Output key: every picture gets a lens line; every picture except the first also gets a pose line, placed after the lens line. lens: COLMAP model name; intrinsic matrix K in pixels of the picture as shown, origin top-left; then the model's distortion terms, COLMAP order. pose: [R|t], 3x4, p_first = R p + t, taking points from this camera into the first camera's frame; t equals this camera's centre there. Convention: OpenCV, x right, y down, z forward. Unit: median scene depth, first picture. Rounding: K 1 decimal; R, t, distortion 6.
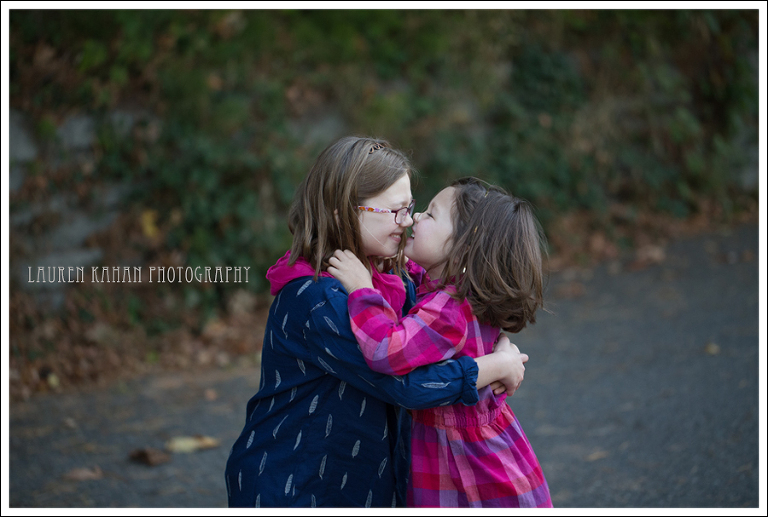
lens RADIAL K [[1988.7, 0, 381.8], [0, 1988.7, 262.0], [0, 0, 1]] dist [-0.072491, 0.000000]
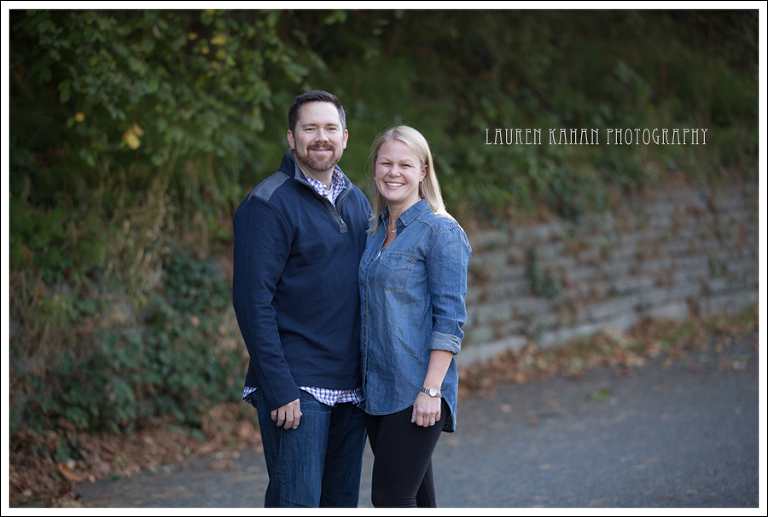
lens RADIAL K [[2754.3, 0, 399.5], [0, 2754.3, 216.9], [0, 0, 1]] dist [0.166948, 0.000000]
pose [[0.985953, -0.006579, 0.166894, -0.061486], [0.029193, 0.990630, -0.133415, 0.079963], [-0.164452, 0.136413, 0.976907, -0.525618]]
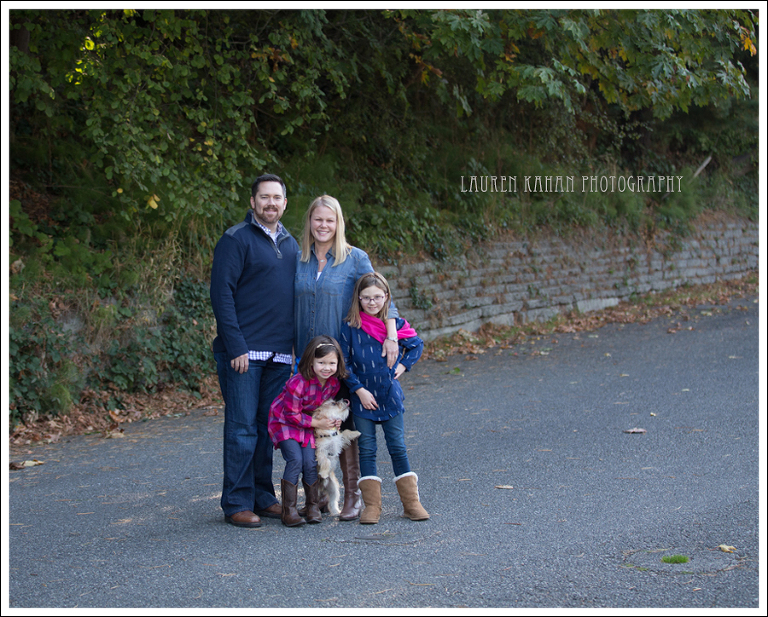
lens RADIAL K [[1866.3, 0, 385.4], [0, 1866.3, 303.2], [0, 0, 1]] dist [-0.274410, 0.000000]
pose [[0.981013, -0.005263, 0.193872, -0.069076], [0.027140, 0.993521, -0.110360, 0.095938], [-0.192035, 0.113526, 0.974800, -0.610157]]
